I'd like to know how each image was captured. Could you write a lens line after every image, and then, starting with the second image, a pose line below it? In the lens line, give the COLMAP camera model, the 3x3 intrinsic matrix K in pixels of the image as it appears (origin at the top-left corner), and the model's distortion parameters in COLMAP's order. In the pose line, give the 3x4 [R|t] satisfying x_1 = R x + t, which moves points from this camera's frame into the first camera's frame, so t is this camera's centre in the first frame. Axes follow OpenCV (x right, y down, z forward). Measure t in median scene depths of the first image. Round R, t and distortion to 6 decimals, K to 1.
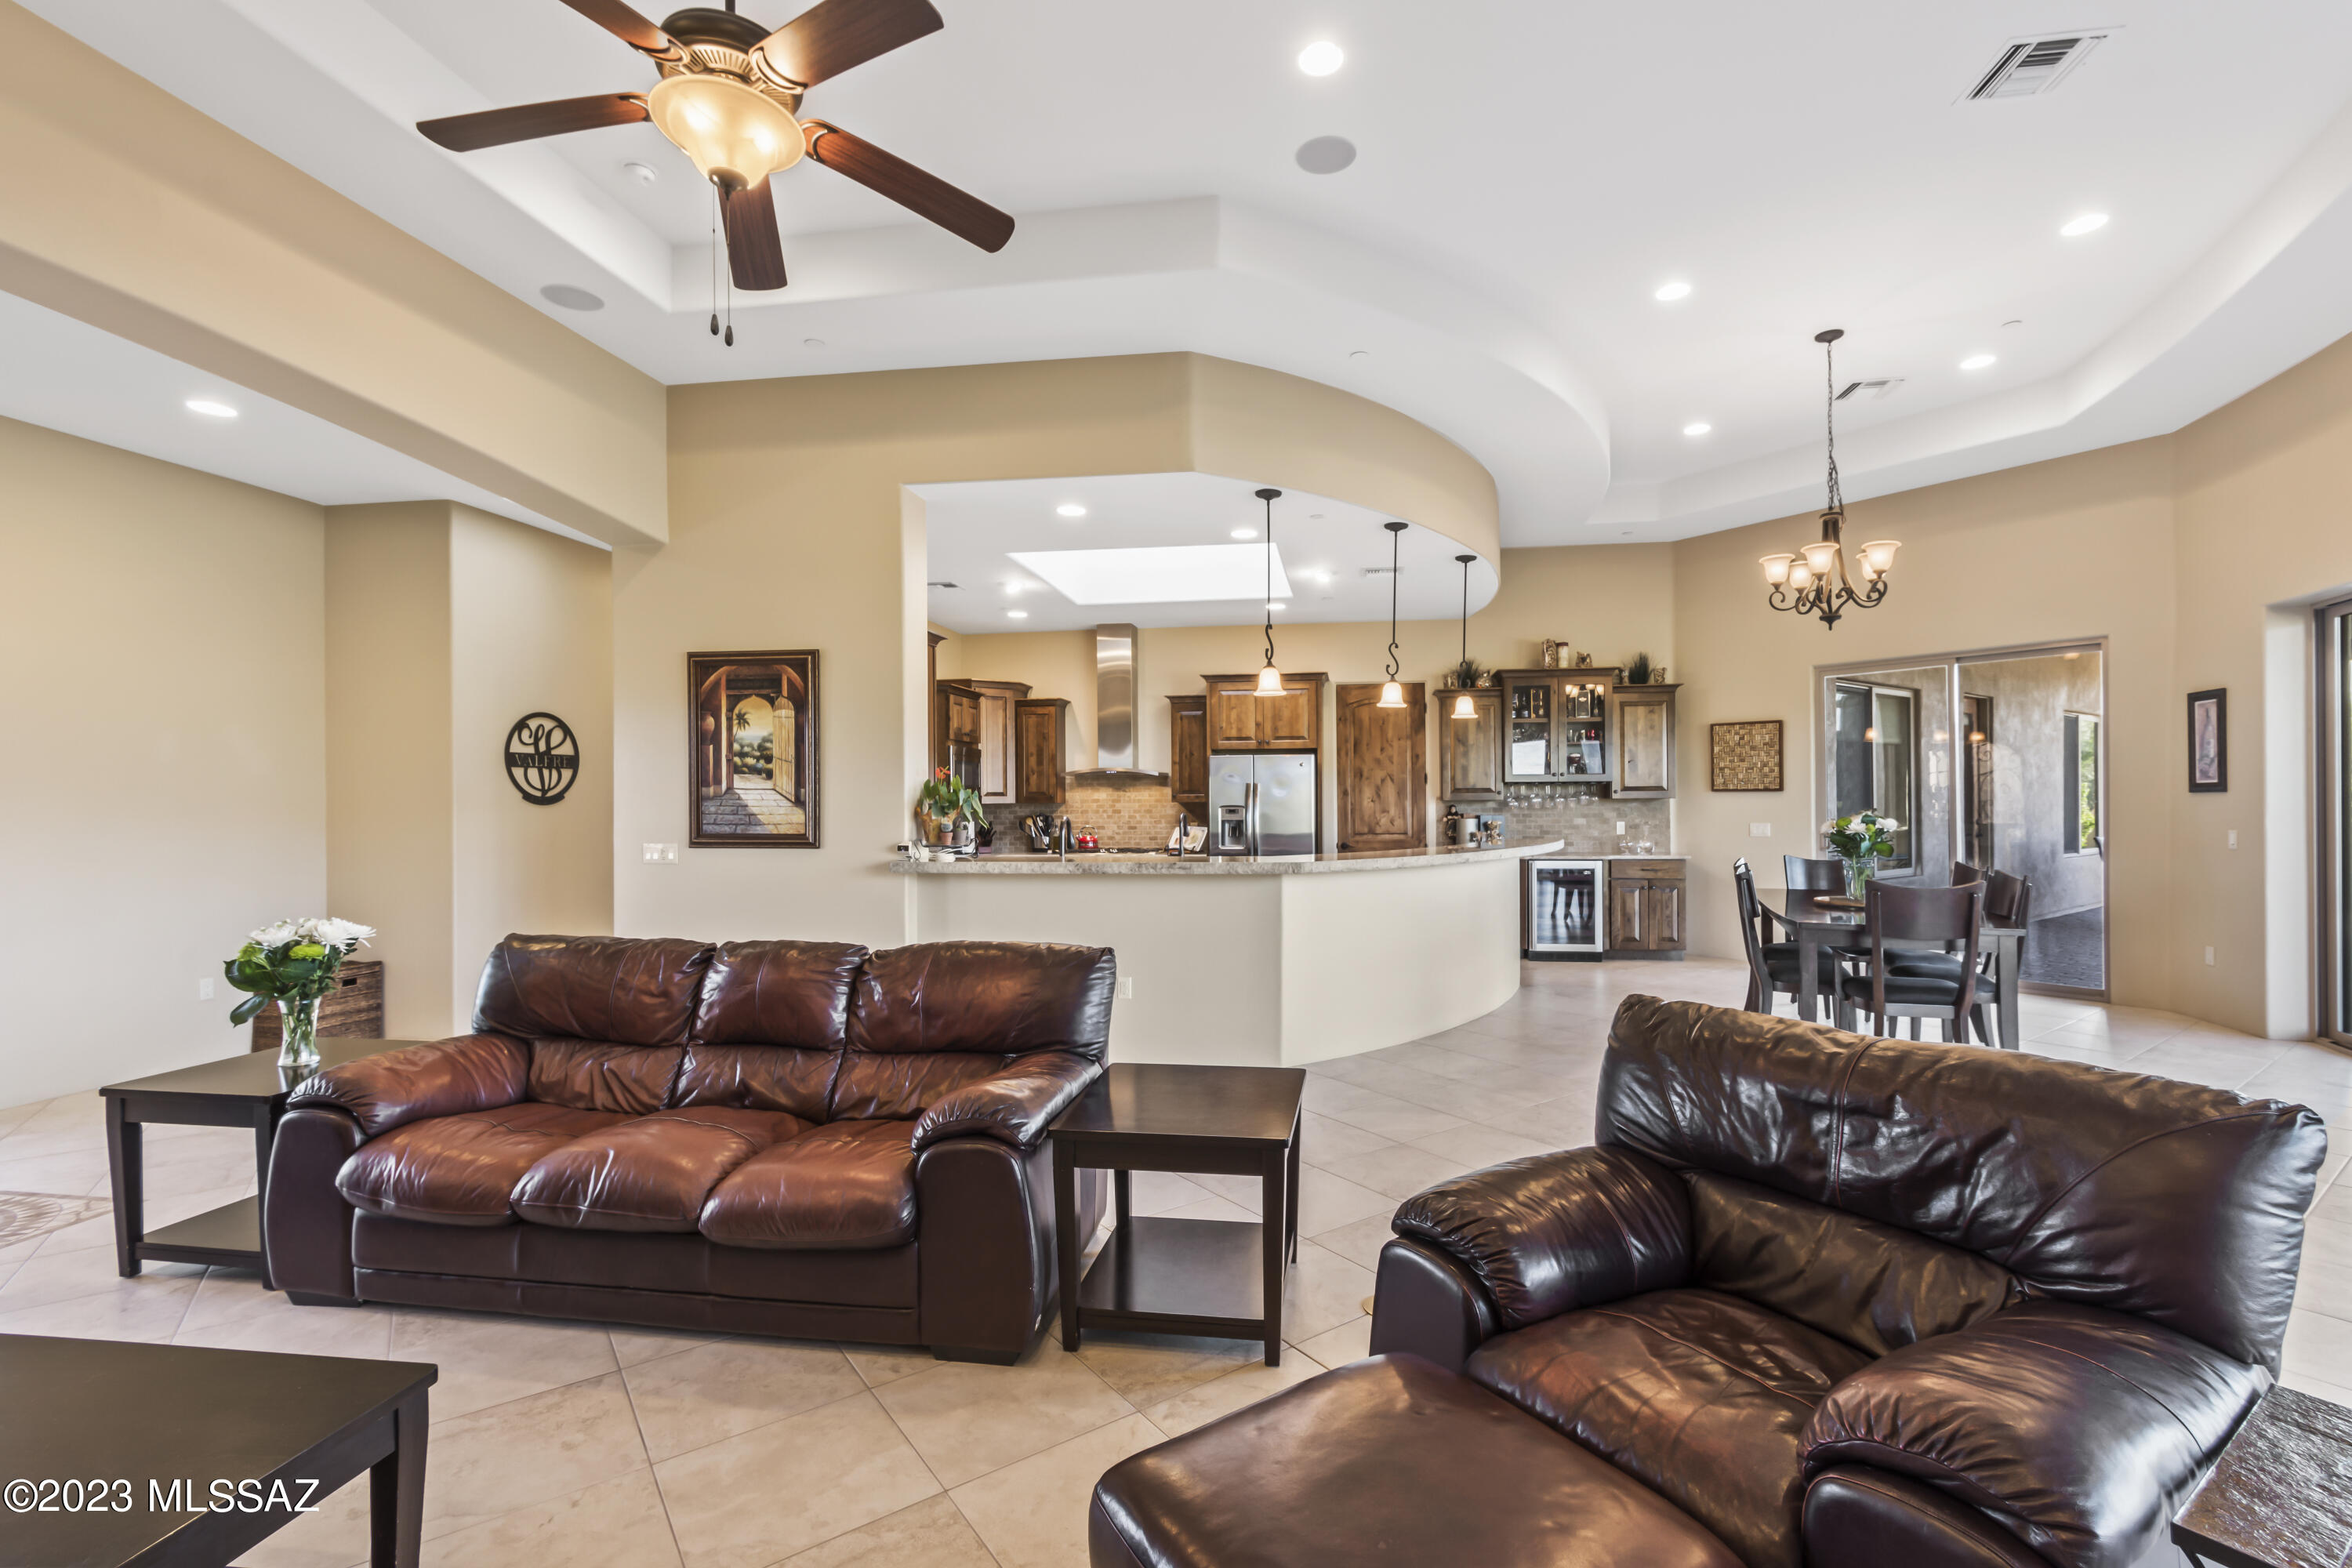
lens RADIAL K [[1039.1, 0, 1194.9], [0, 1039.1, 800.1], [0, 0, 1]] dist [0.009804, -0.004499]
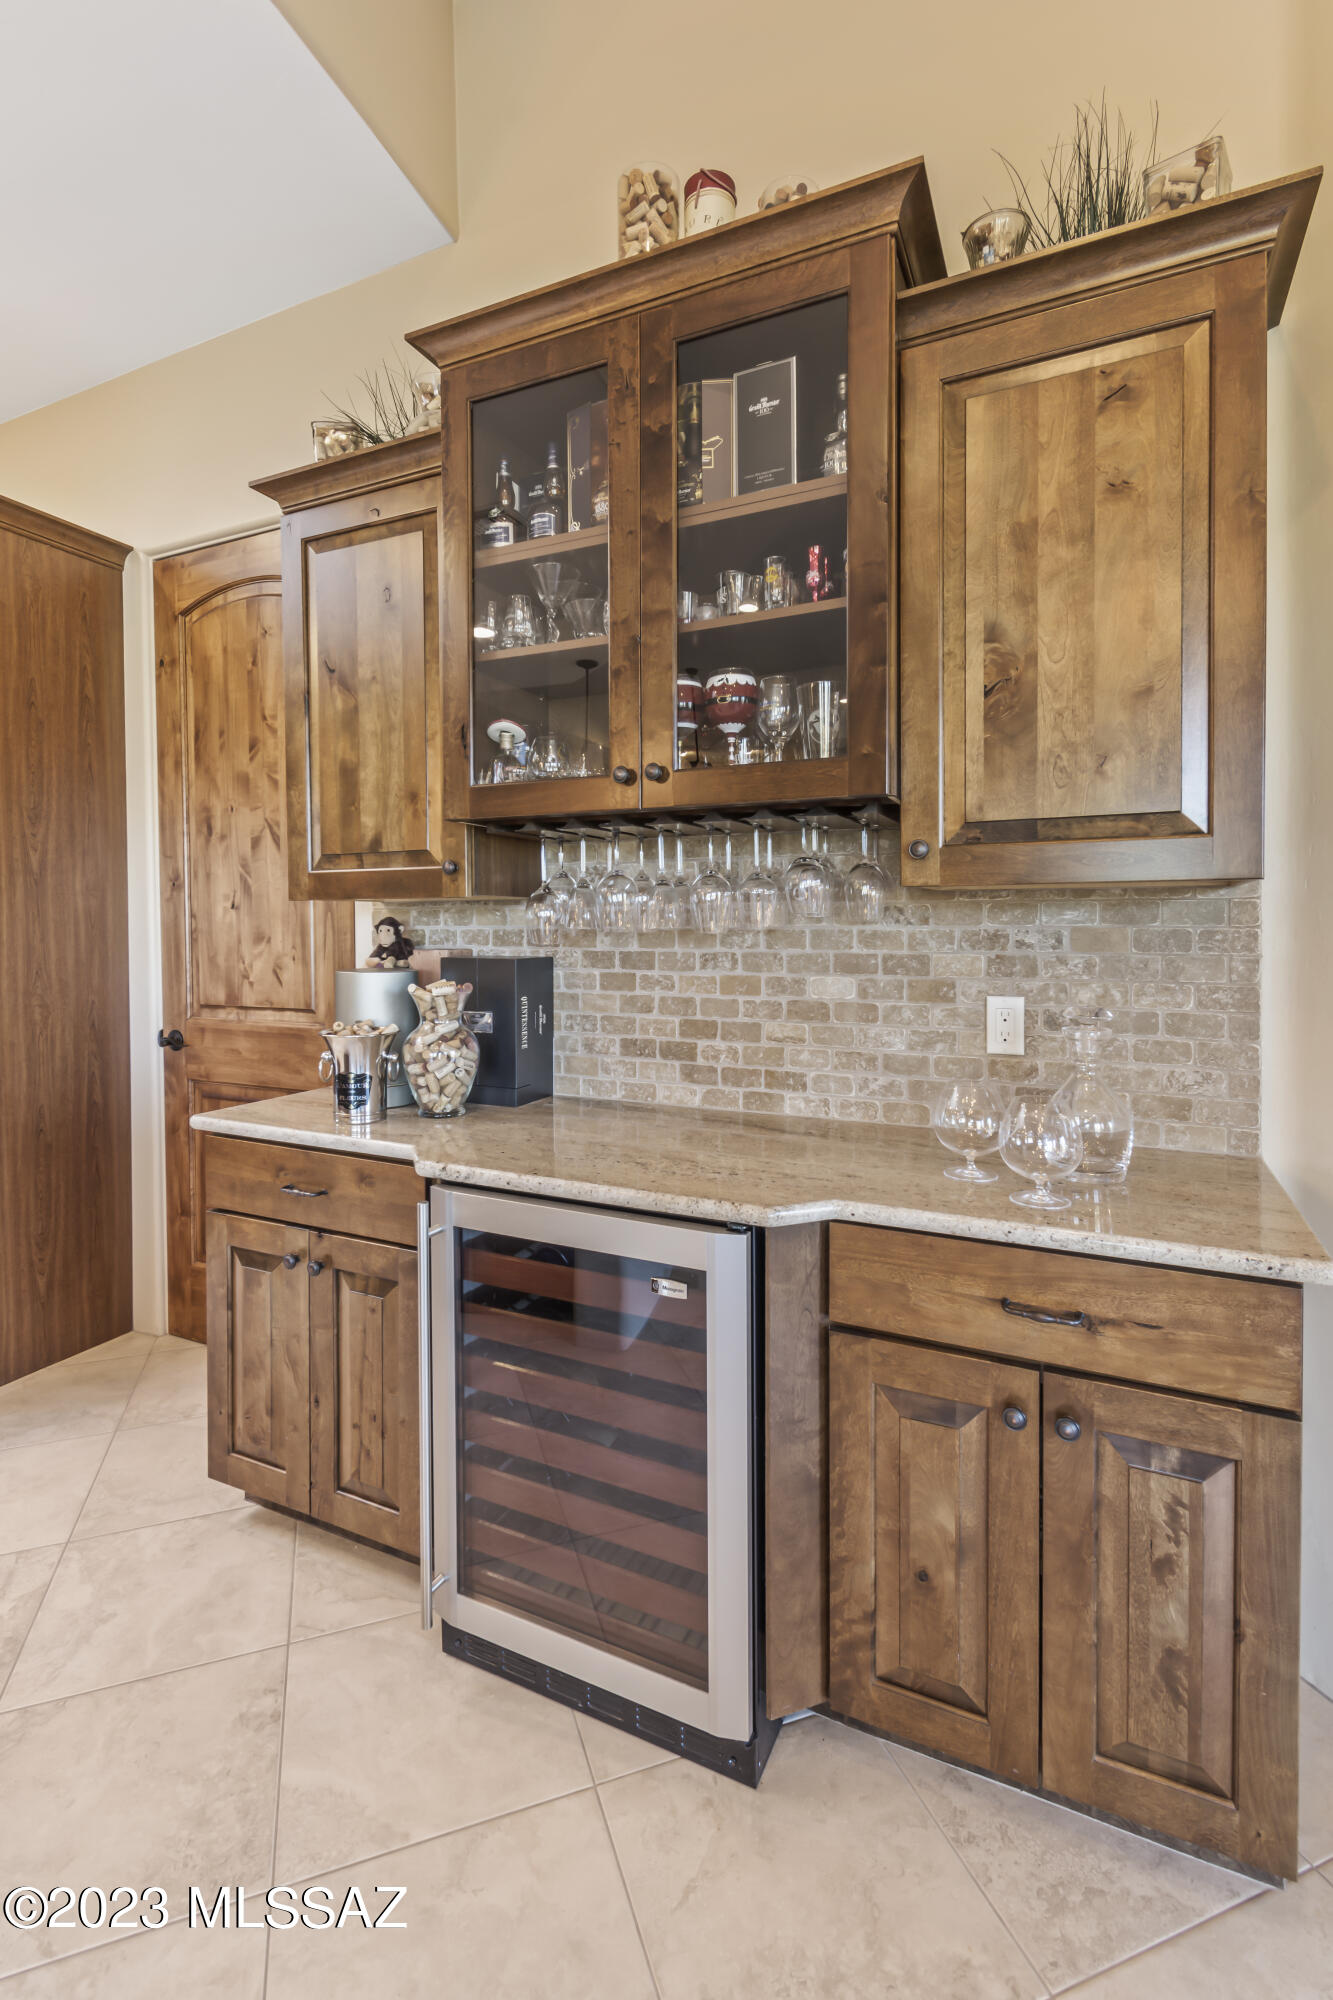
lens RADIAL K [[883.6, 0, 674.7], [0, 883.6, 941.0], [0, 0, 1]] dist [0.009804, -0.004499]
pose [[0.961288, 0.009336, -0.275386, 0.407841], [-0.003495, 0.999759, 0.021694, 0.005631], [0.275522, -0.019892, 0.961089, 0.829434]]
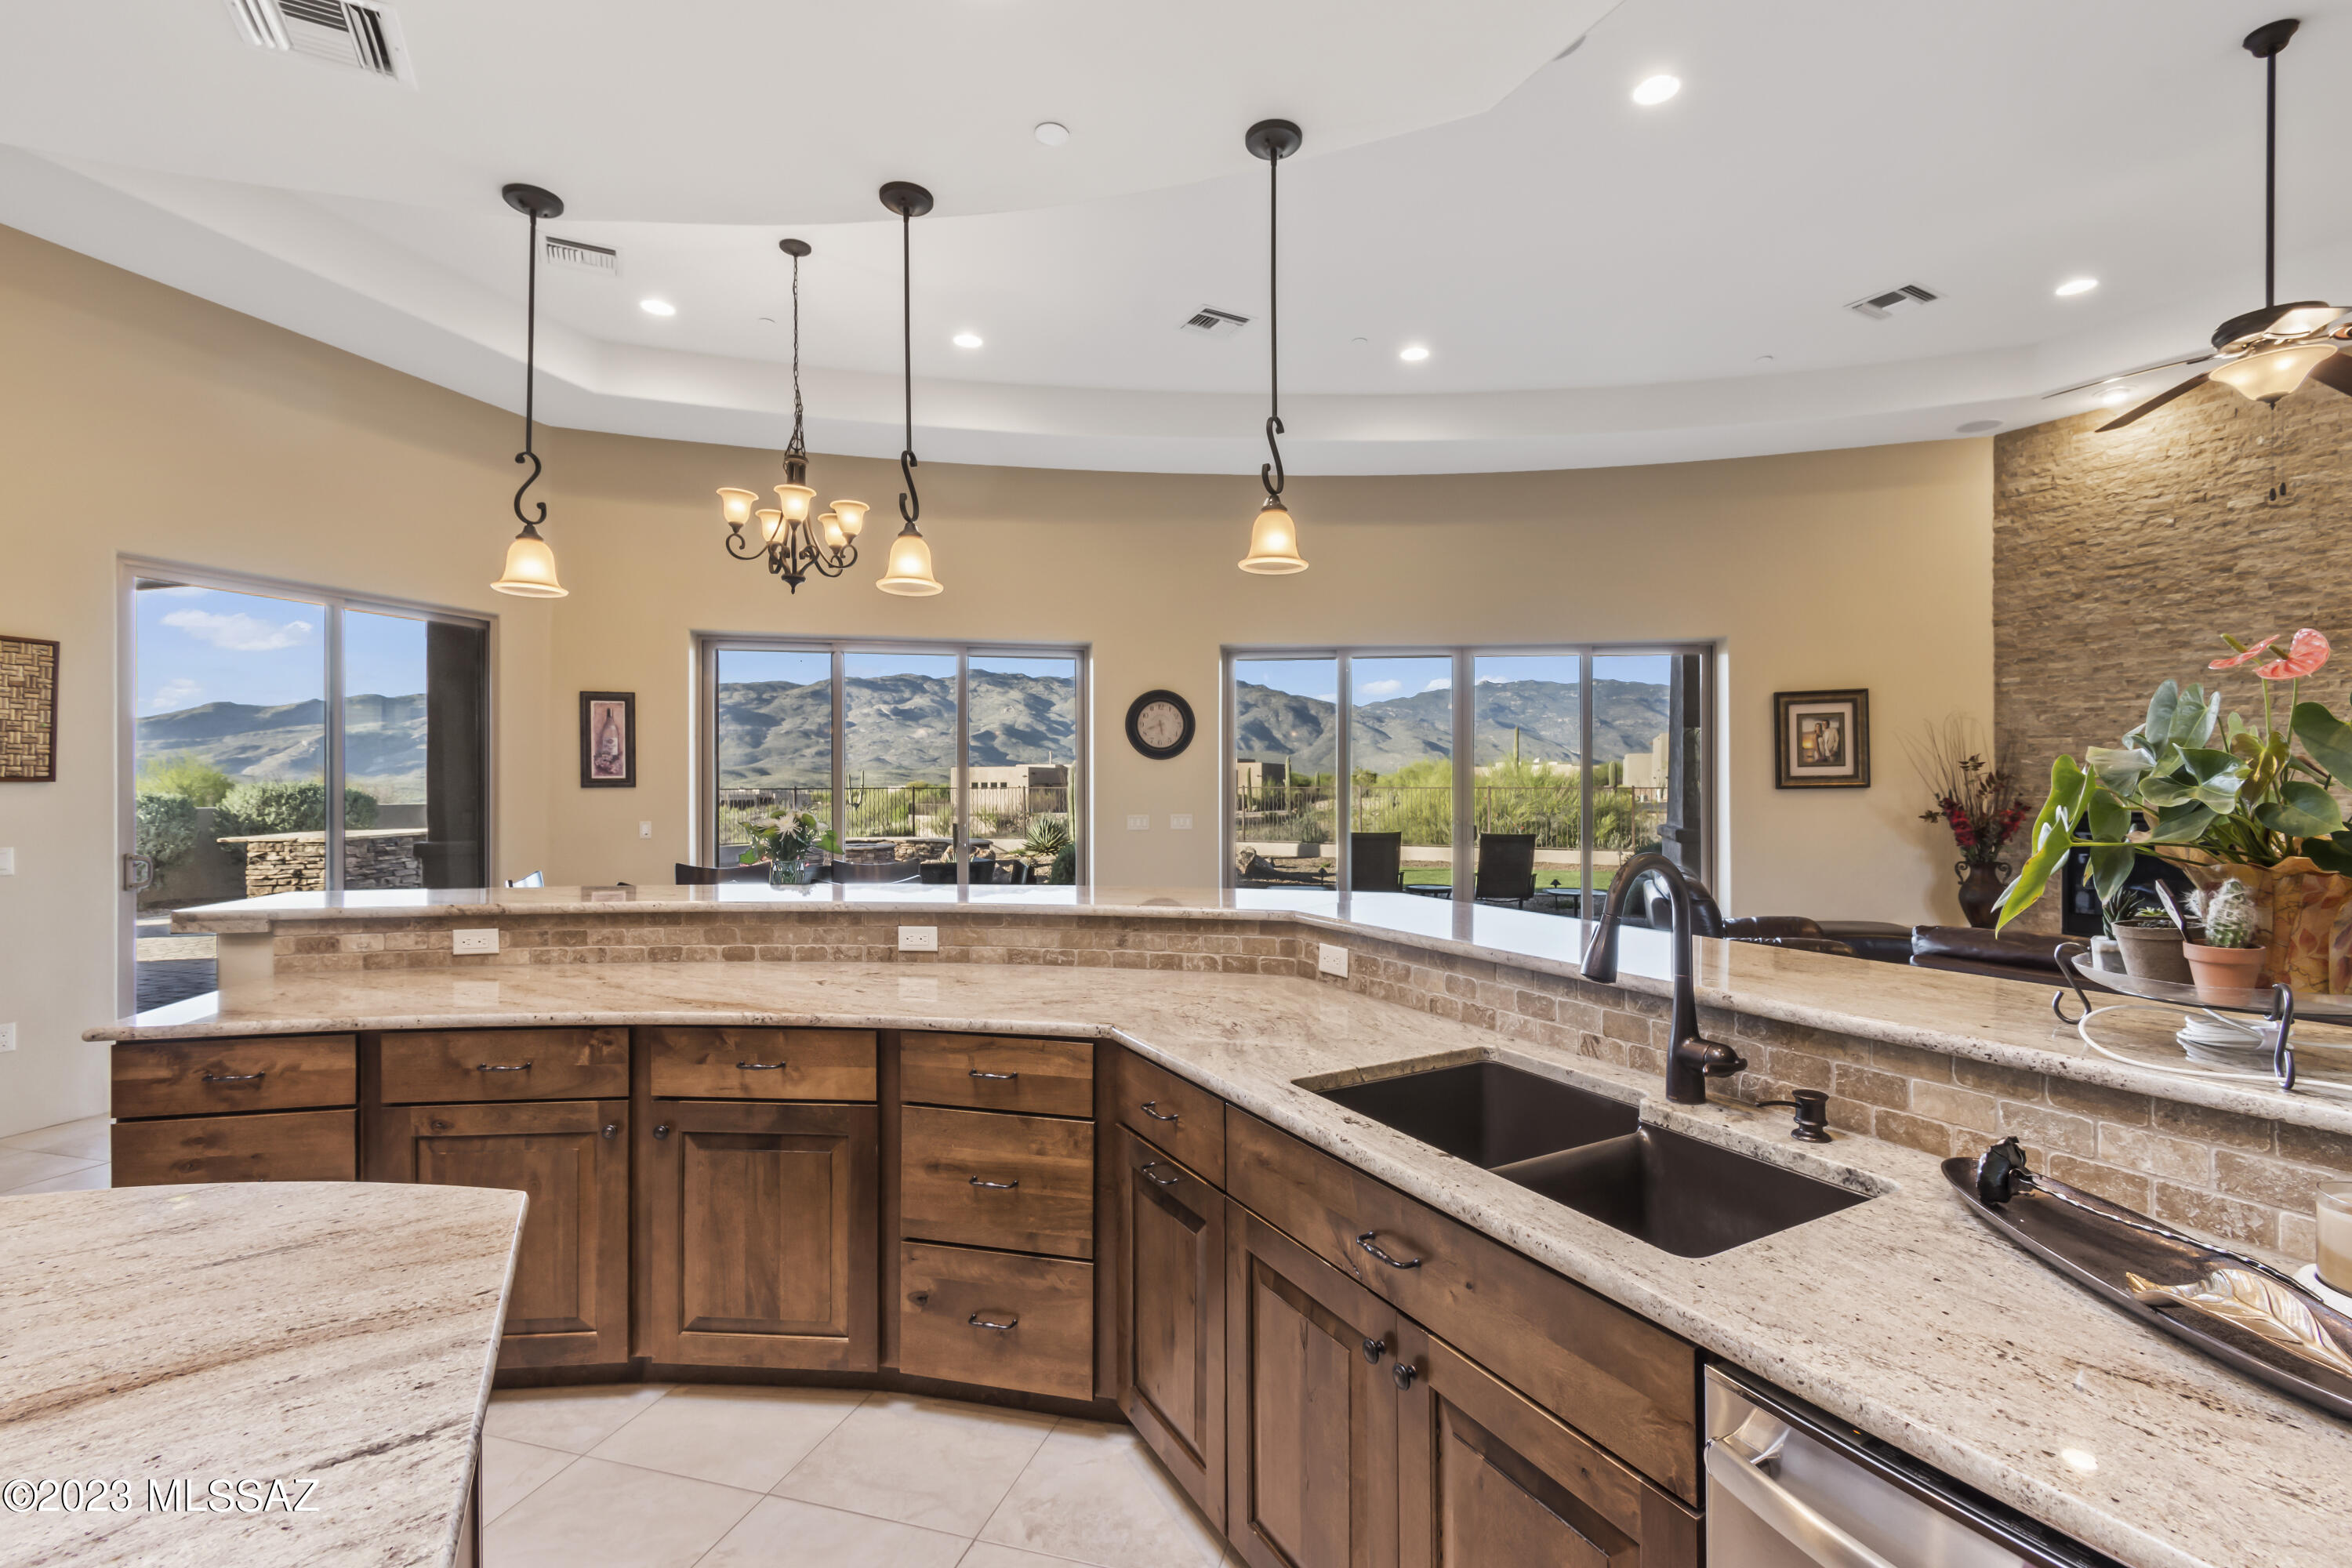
lens RADIAL K [[1039.1, 0, 1204.5], [0, 1039.1, 786.5], [0, 0, 1]] dist [0.009804, -0.004499]
pose [[-0.610220, 0.006209, 0.792207, -0.170497], [0.006254, 0.999976, -0.003020, -0.001072], [-0.792207, 0.003112, -0.610245, 0.819188]]
